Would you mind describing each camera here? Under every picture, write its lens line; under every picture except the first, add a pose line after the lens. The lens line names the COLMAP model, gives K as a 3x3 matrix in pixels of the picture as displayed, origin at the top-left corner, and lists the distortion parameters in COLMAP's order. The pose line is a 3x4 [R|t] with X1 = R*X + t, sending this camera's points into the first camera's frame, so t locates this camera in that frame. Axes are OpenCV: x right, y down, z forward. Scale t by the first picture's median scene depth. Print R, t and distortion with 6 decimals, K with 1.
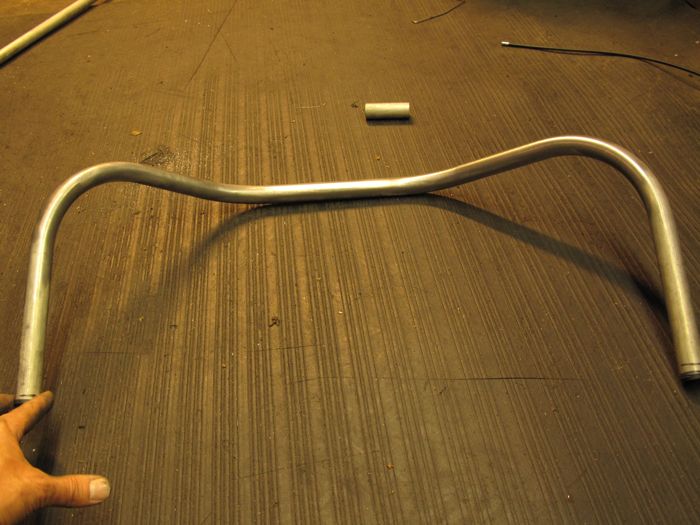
lens RADIAL K [[675.2, 0, 344.3], [0, 675.2, 262.7], [0, 0, 1]] dist [-0.122842, 0.000000]
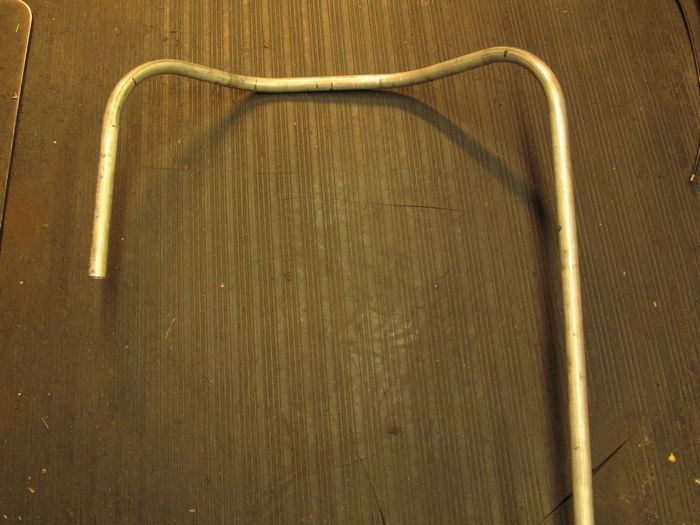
lens RADIAL K [[675.2, 0, 352.2], [0, 675.2, 262.9], [0, 0, 1]] dist [-0.122842, 0.000000]
pose [[0.999659, 0.025897, -0.003368, 0.096220], [-0.021351, 0.884726, 0.465622, -0.438284], [0.015038, -0.465392, 0.884977, -0.473494]]
